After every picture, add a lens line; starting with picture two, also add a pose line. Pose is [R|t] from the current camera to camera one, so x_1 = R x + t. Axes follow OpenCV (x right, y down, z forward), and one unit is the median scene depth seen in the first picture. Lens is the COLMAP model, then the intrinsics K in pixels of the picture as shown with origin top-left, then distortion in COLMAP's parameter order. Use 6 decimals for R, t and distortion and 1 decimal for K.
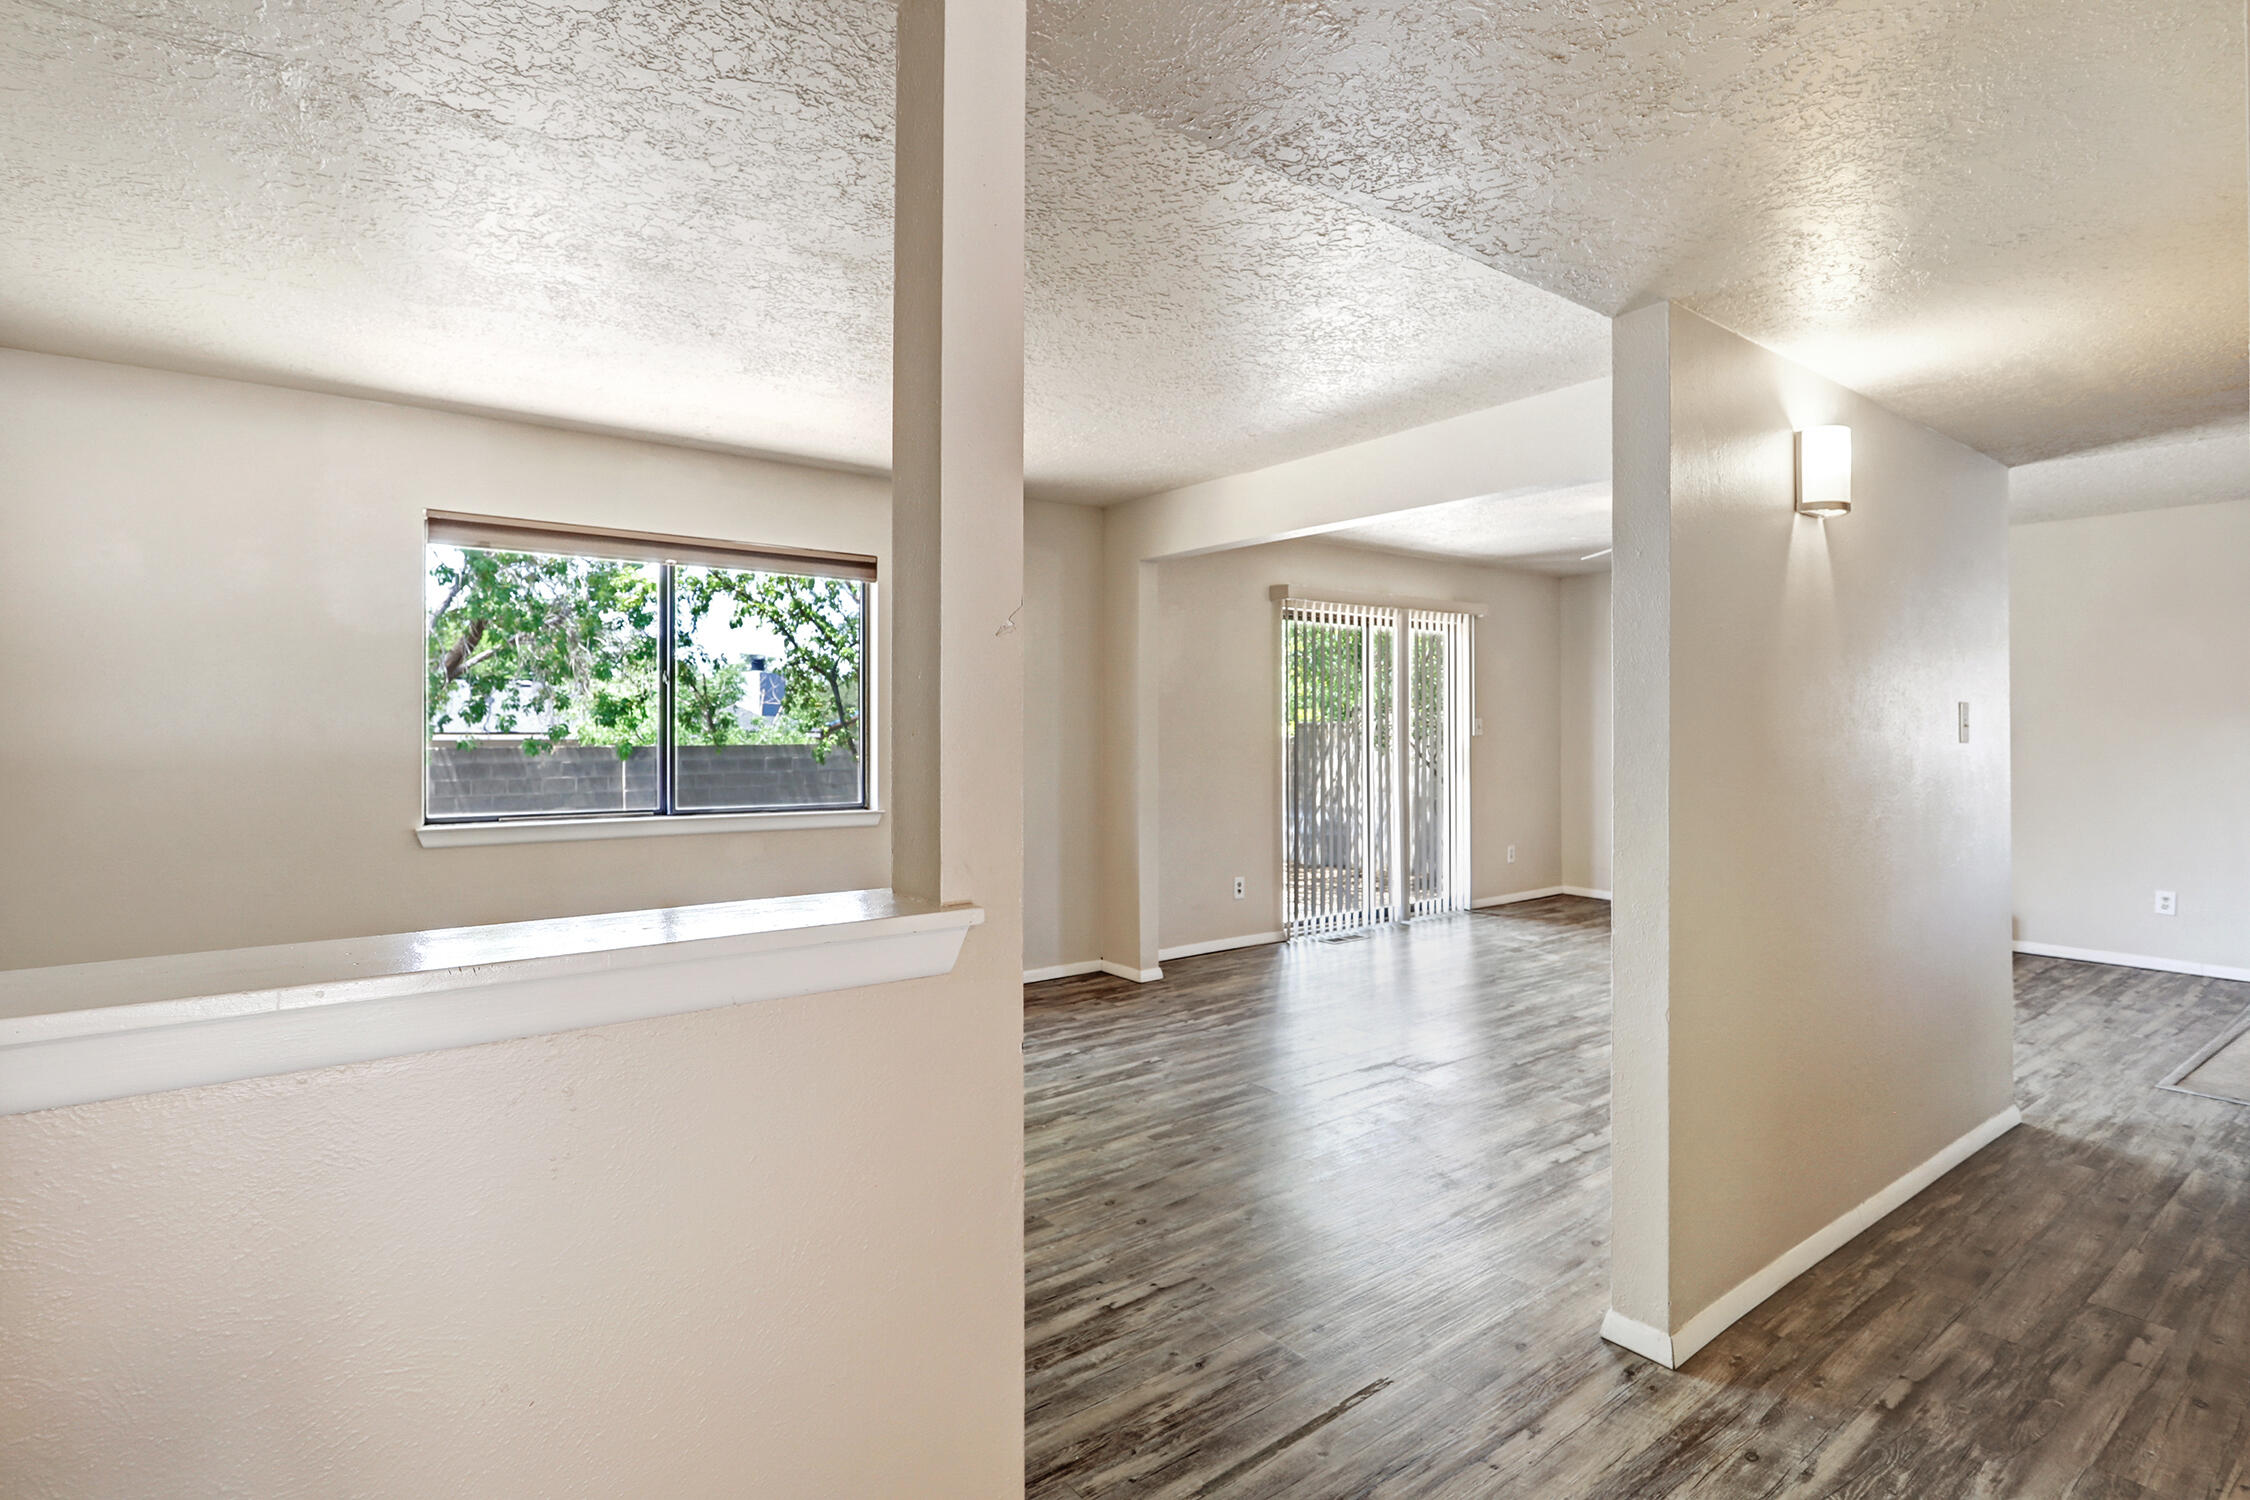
lens RADIAL K [[1099.0, 0, 1114.6], [0, 1099.0, 722.2], [0, 0, 1]] dist [-0.001626, 0.000783]
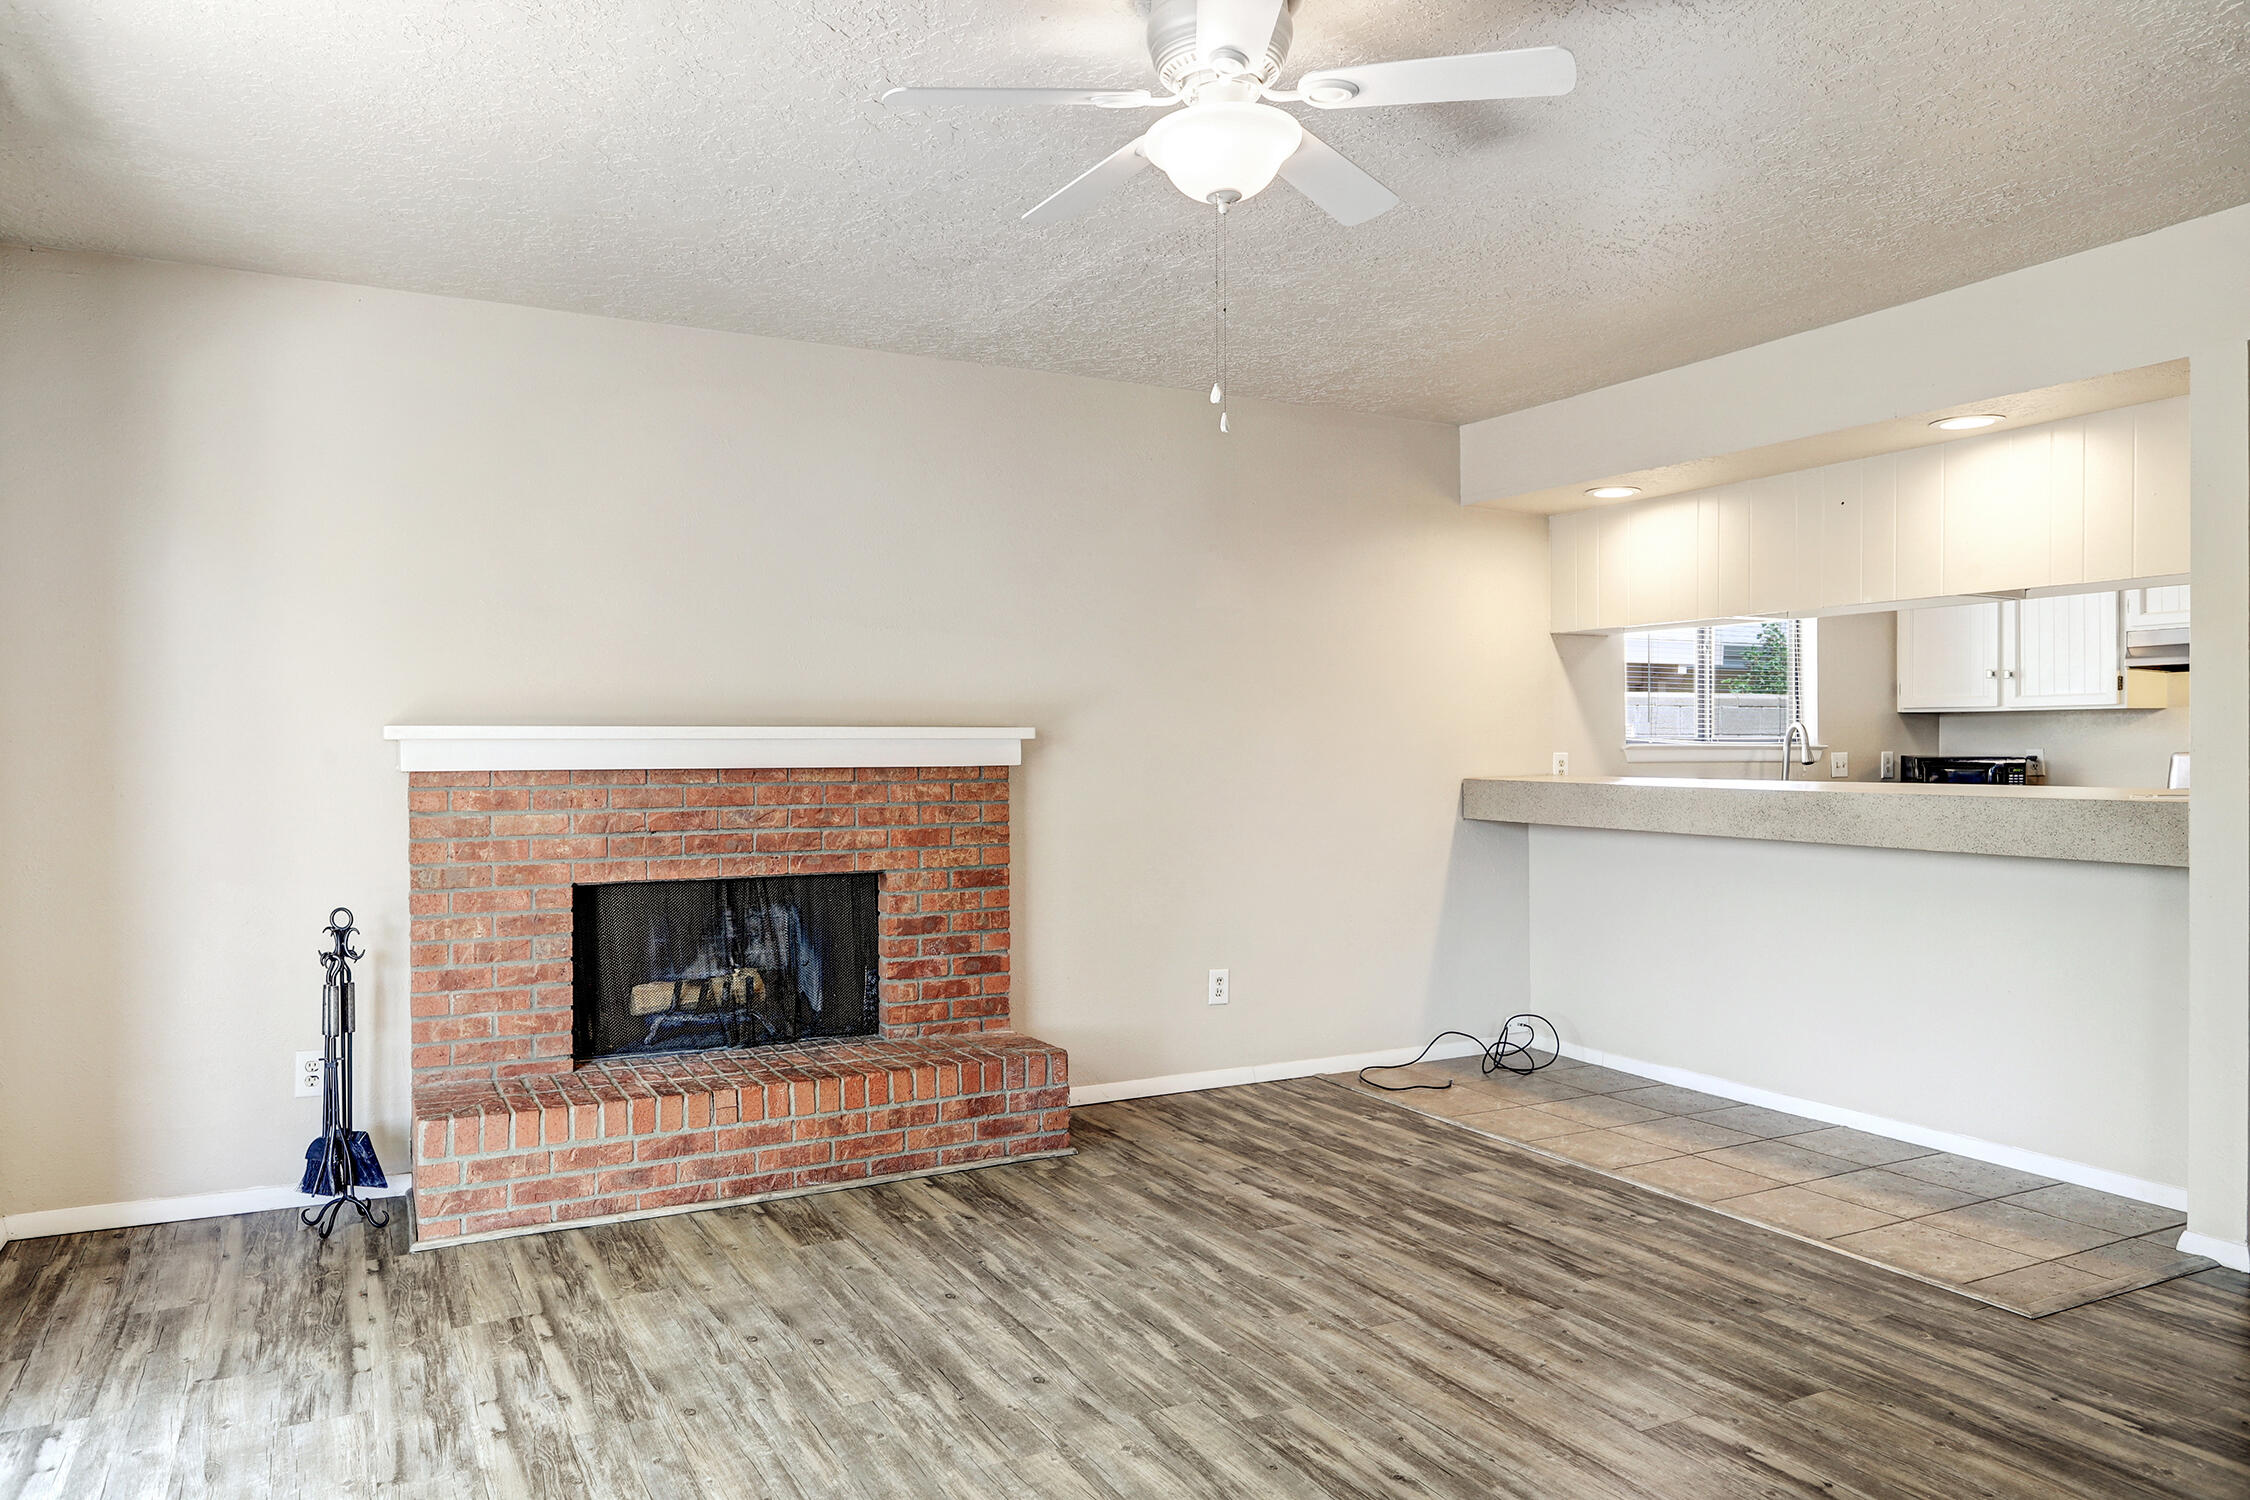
lens RADIAL K [[1481.2, 0, 1125.0], [0, 1481.2, 750.0], [0, 0, 1]] dist [-0.007494, 0.001388]
pose [[0.158906, -0.001926, 0.987292, 0.090042], [-0.002788, 0.999993, 0.002399, 0.027433], [-0.987290, -0.003134, 0.158900, 1.295433]]
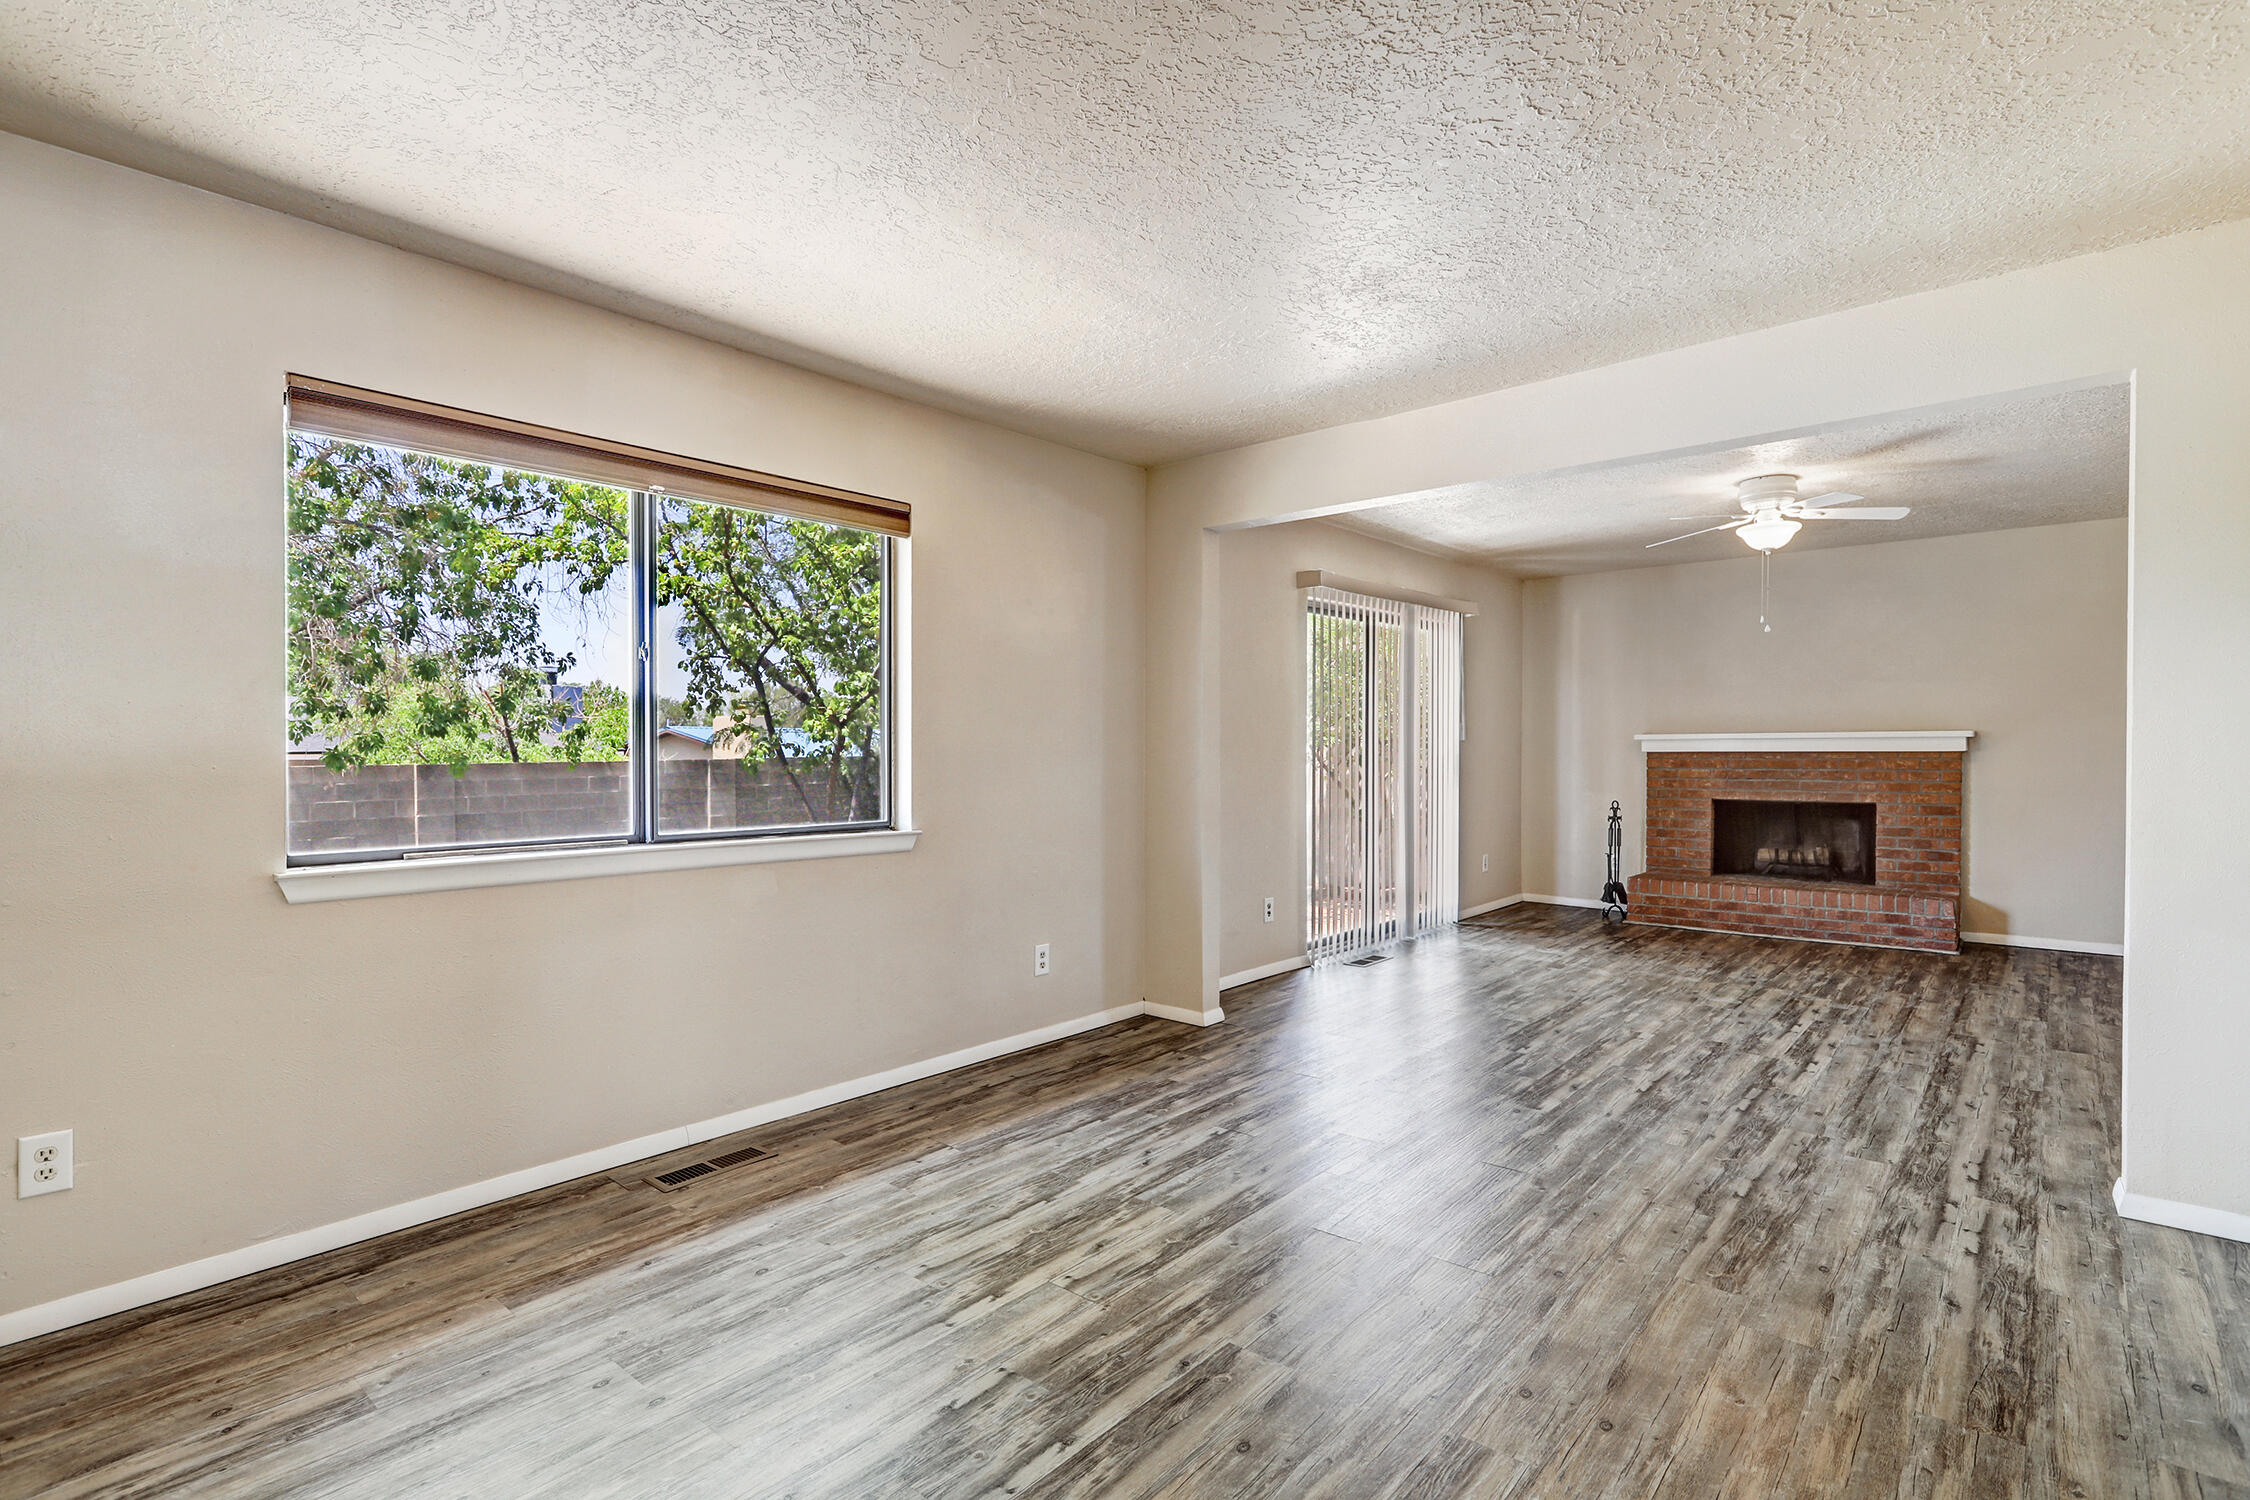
lens RADIAL K [[1064.1, 0, 1121.4], [0, 1064.1, 740.8], [0, 0, 1]] dist [0.004871, 0.000846]
pose [[0.980425, -0.004495, 0.196842, -0.272962], [0.004807, 0.999988, -0.001104, 0.024036], [-0.196835, 0.002028, 0.980435, 0.289389]]
